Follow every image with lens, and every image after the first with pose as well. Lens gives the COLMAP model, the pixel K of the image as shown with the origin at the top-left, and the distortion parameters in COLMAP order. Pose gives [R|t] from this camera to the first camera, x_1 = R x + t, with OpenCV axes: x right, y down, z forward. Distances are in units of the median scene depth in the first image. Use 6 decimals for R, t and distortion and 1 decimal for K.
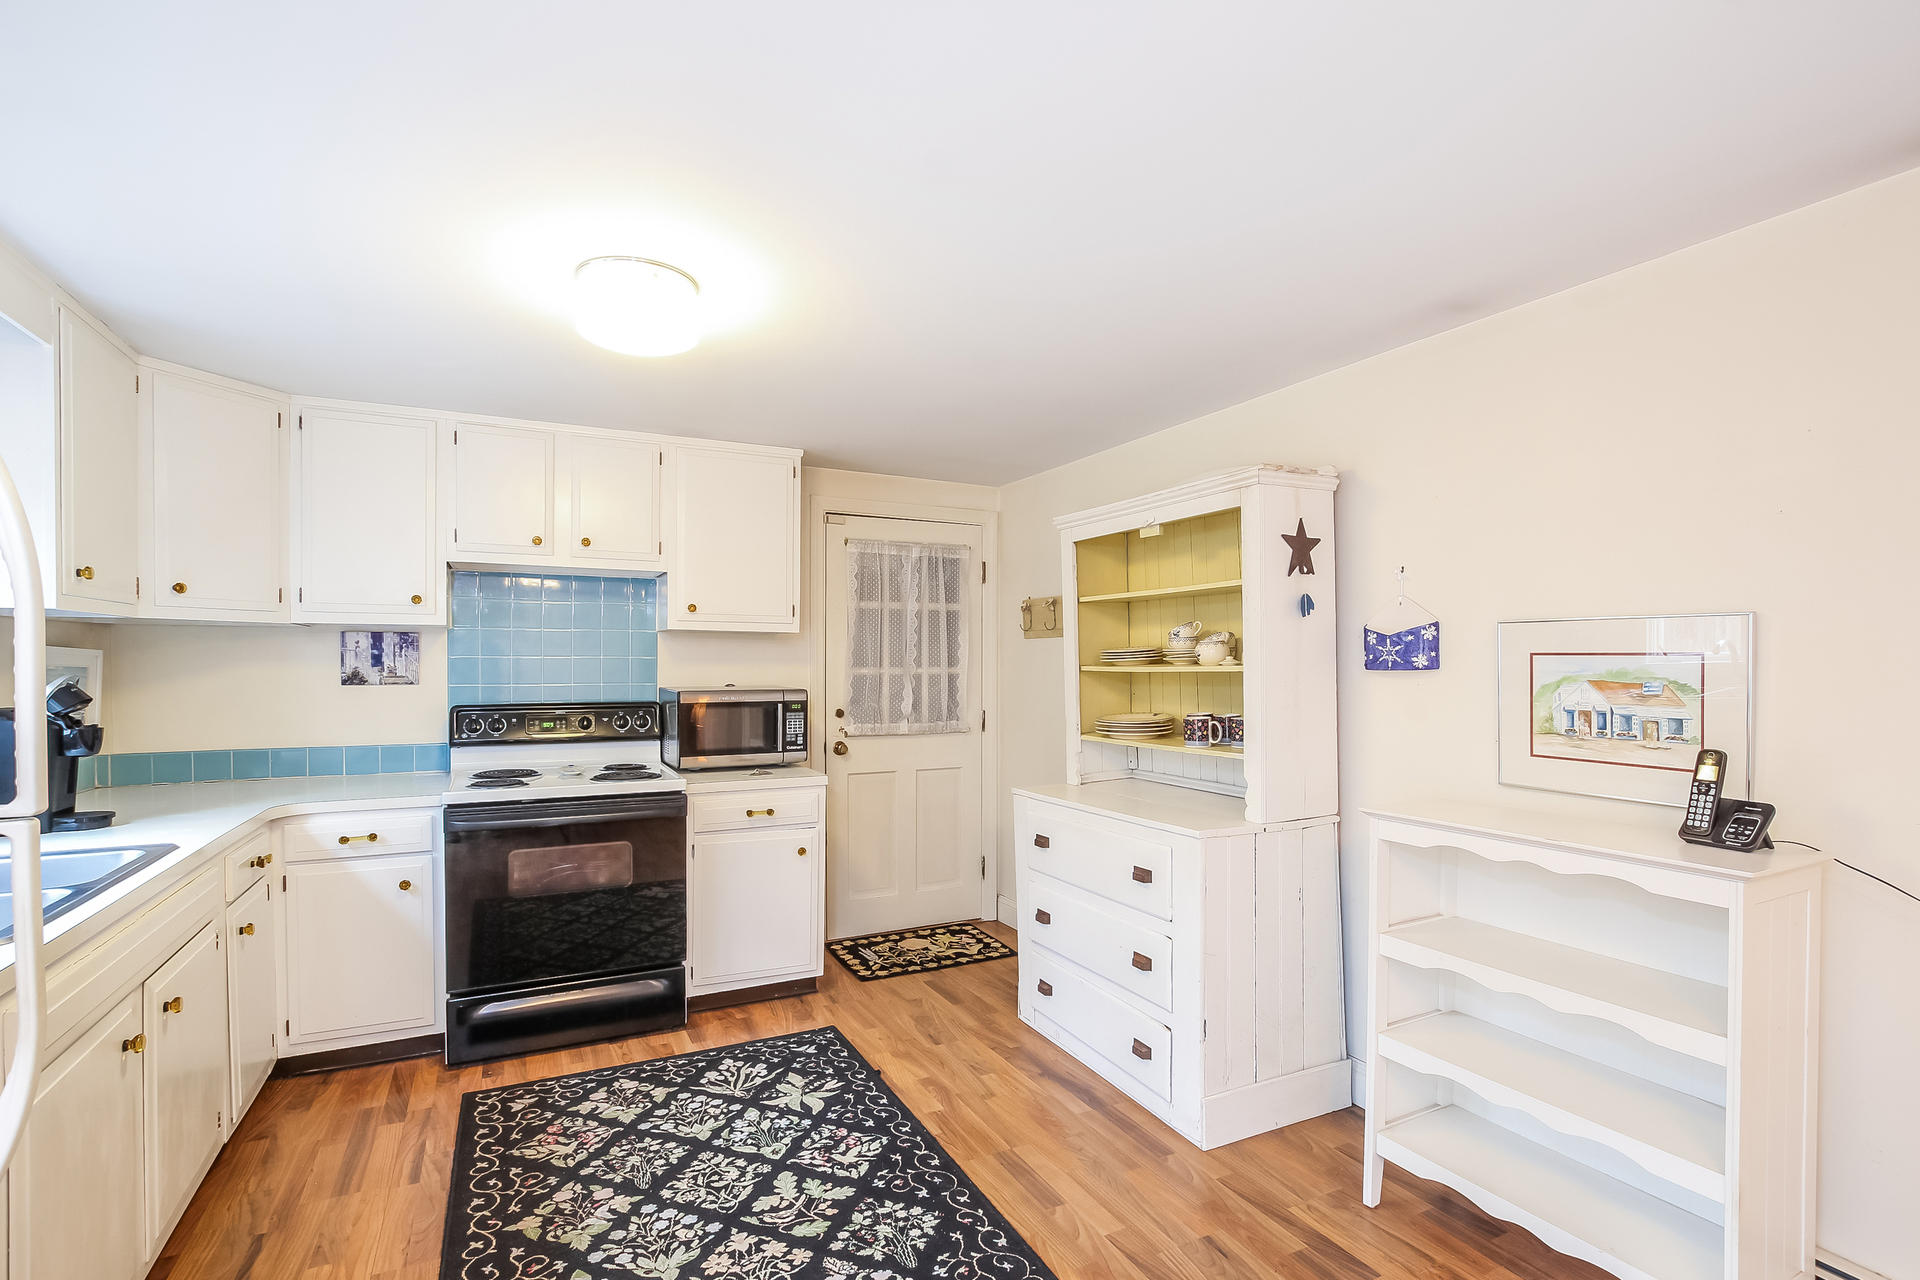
lens RADIAL K [[855.0, 0, 961.3], [0, 855.0, 674.2], [0, 0, 1]] dist [-0.018290, 0.000354]
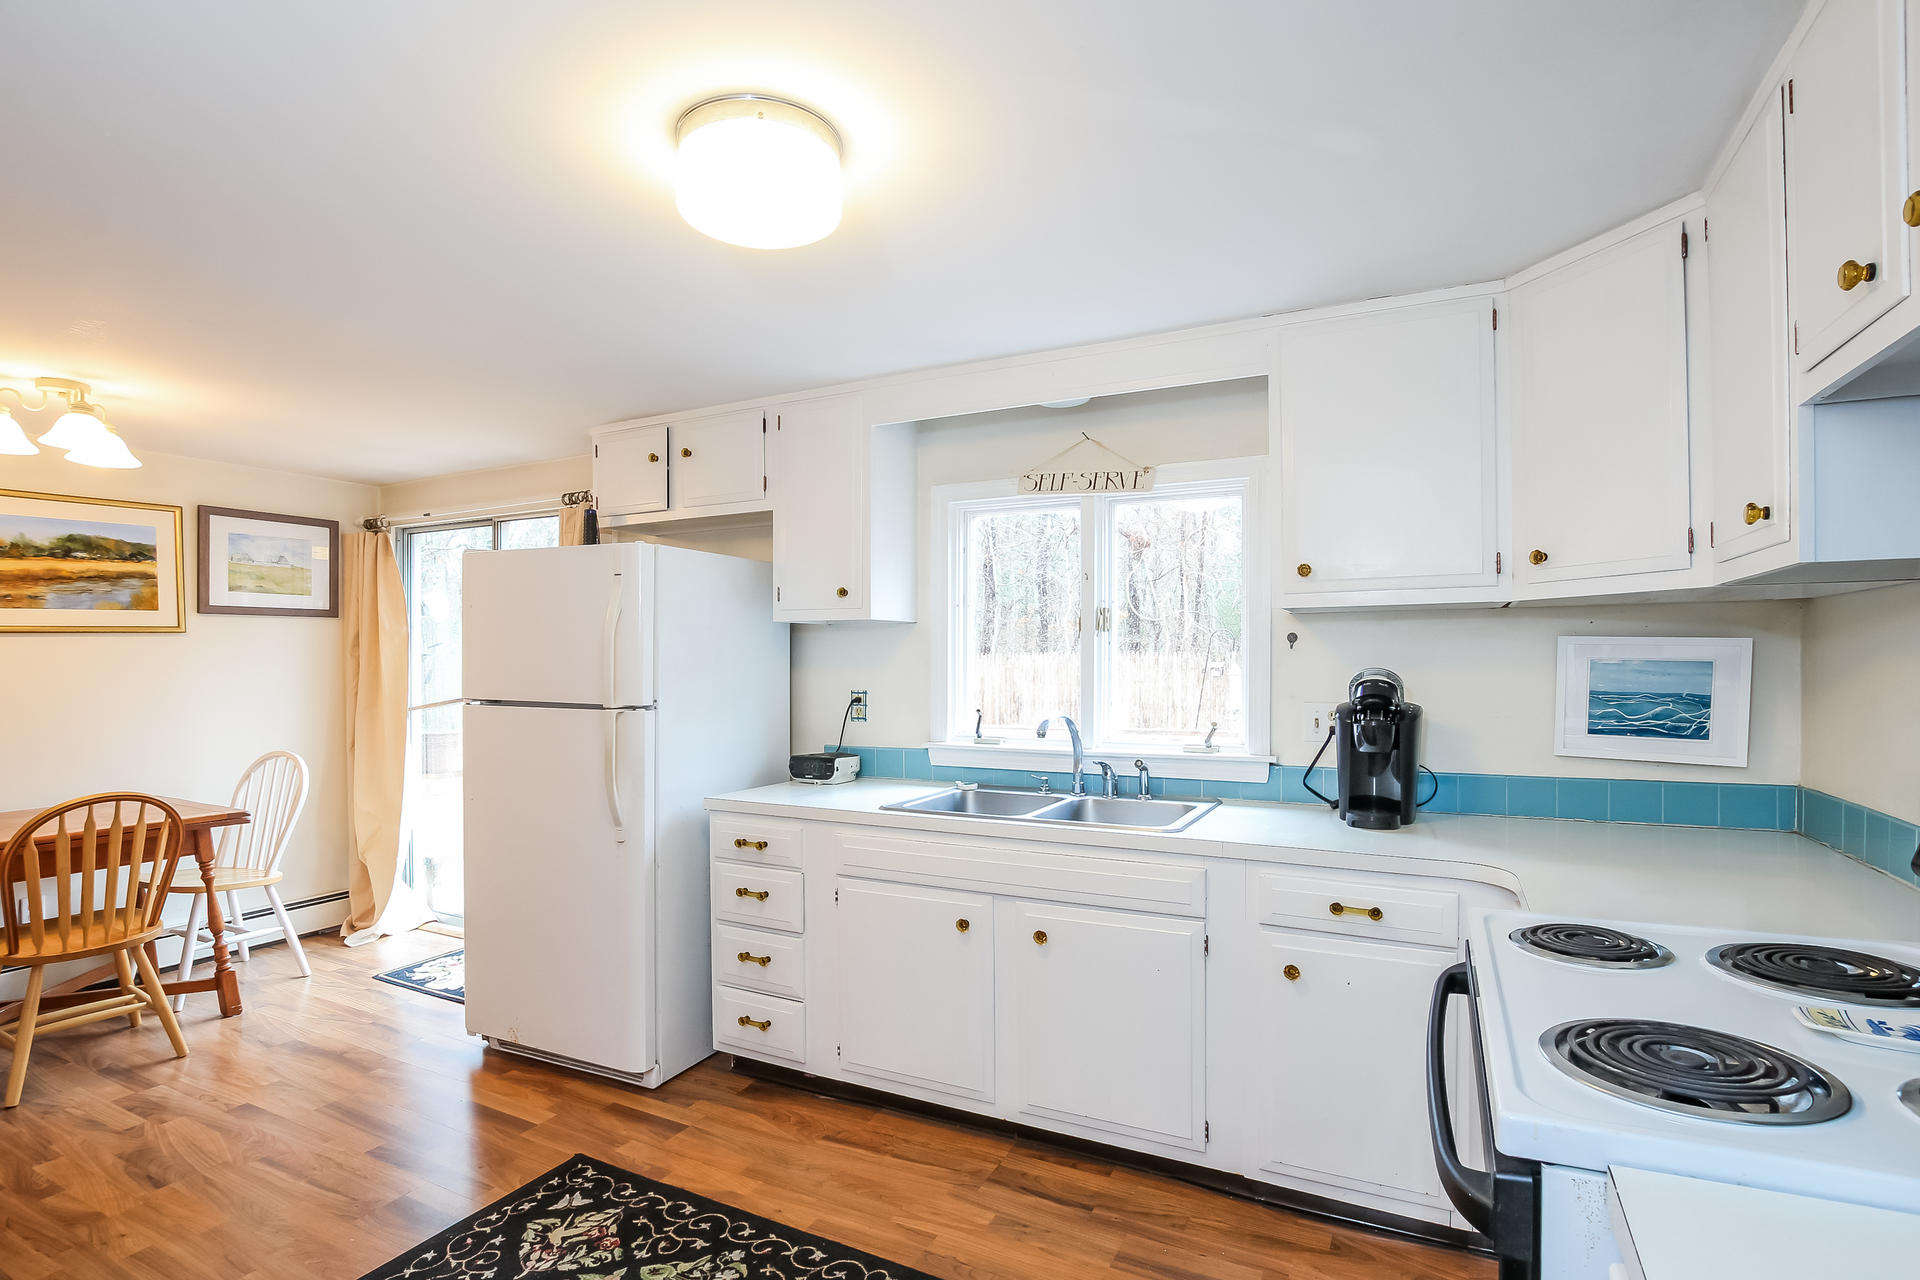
lens RADIAL K [[915.8, 0, 959.2], [0, 915.8, 665.9], [0, 0, 1]] dist [-0.023746, 0.001589]
pose [[-0.802310, 0.001772, -0.596905, -0.029058], [-0.005280, 0.999935, 0.010065, -0.007747], [0.596884, 0.011227, -0.802249, 1.241814]]
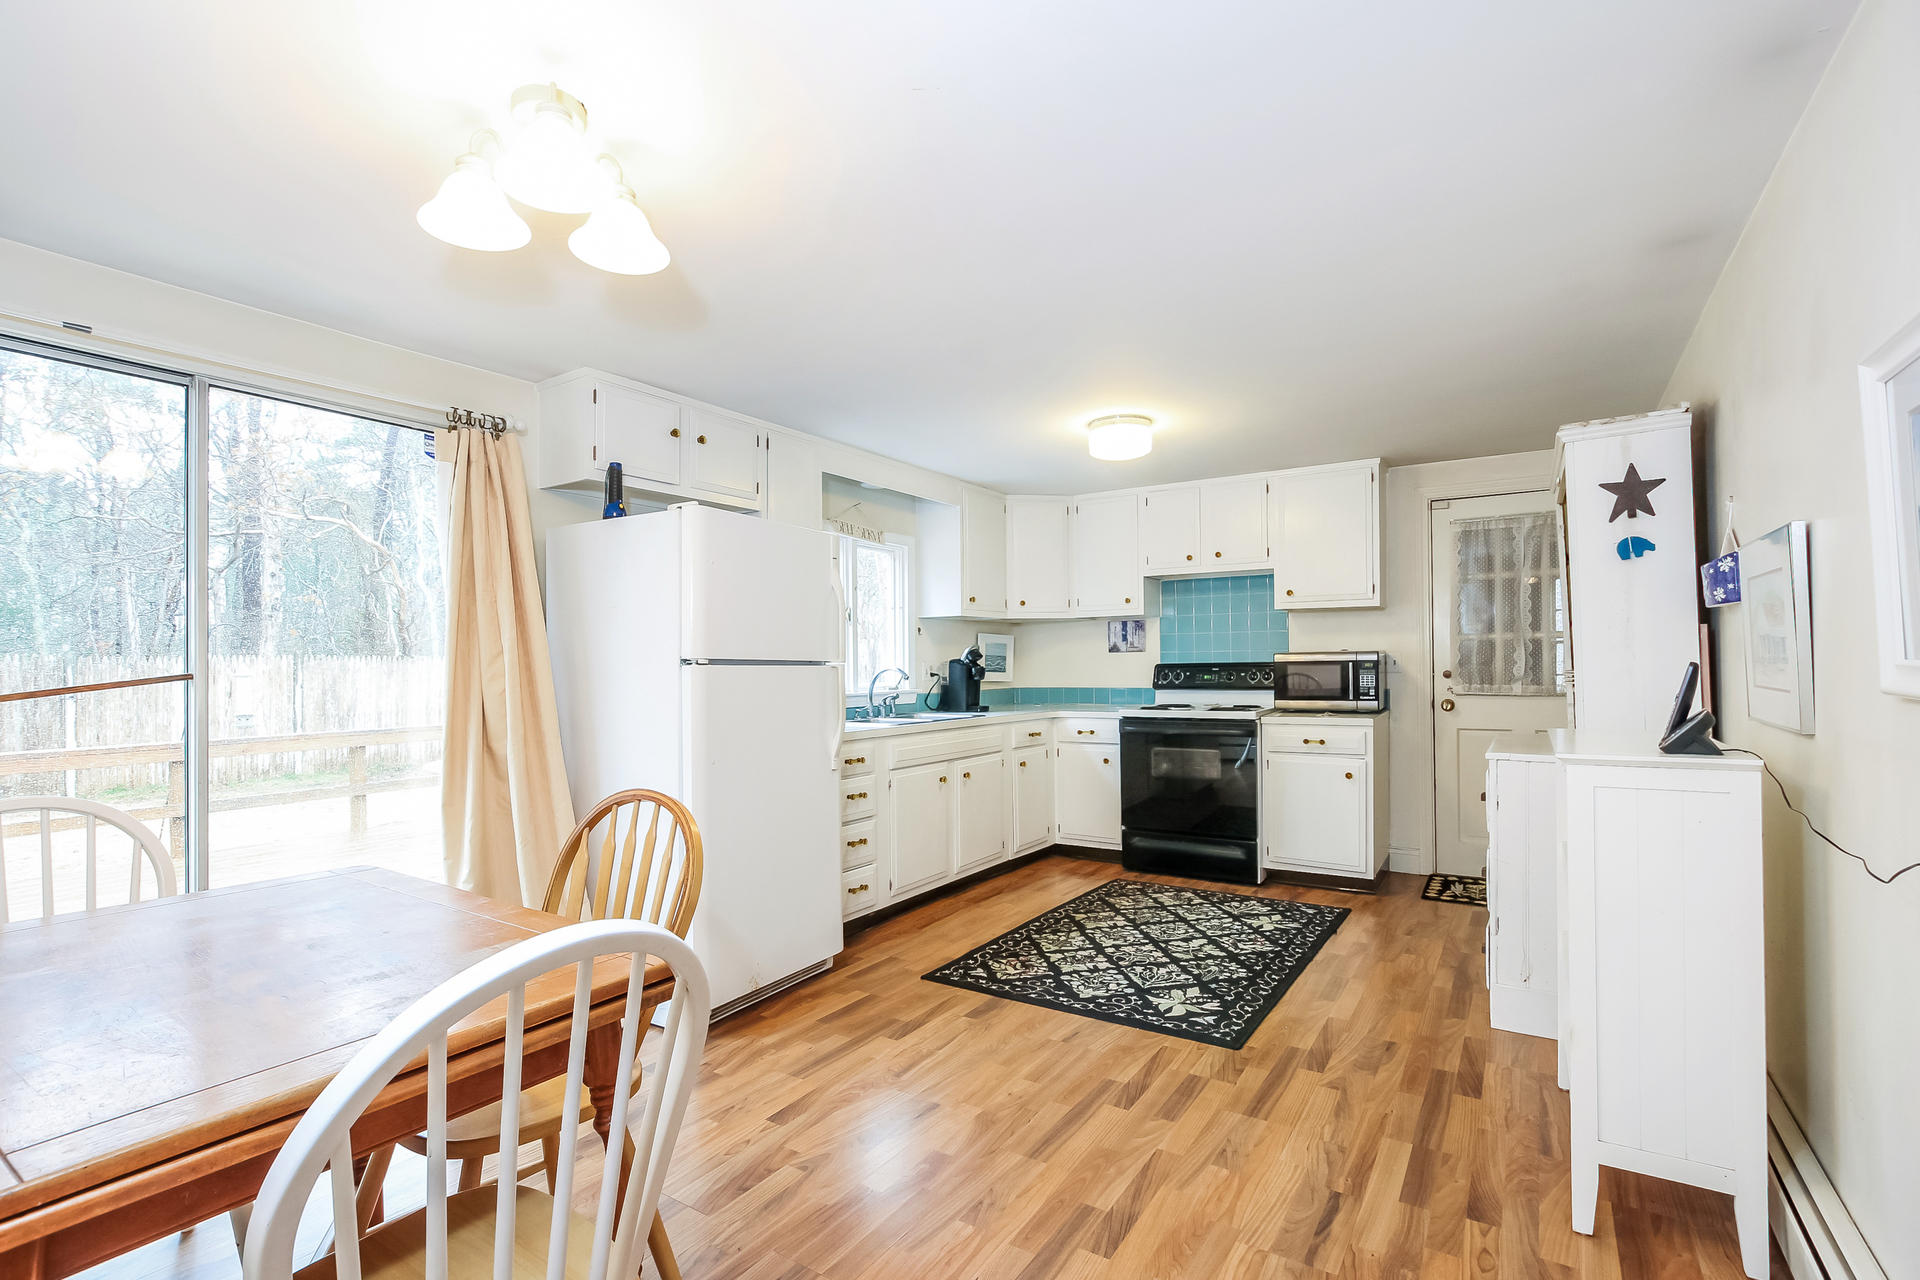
lens RADIAL K [[878.6, 0, 1021.9], [0, 878.6, 645.1], [0, 0, 1]] dist [-0.019098, 0.000400]
pose [[0.551417, -0.026614, -0.833805, 0.793818], [0.005485, 0.999585, -0.028278, 0.056266], [0.834212, 0.011020, 0.551334, -0.171304]]
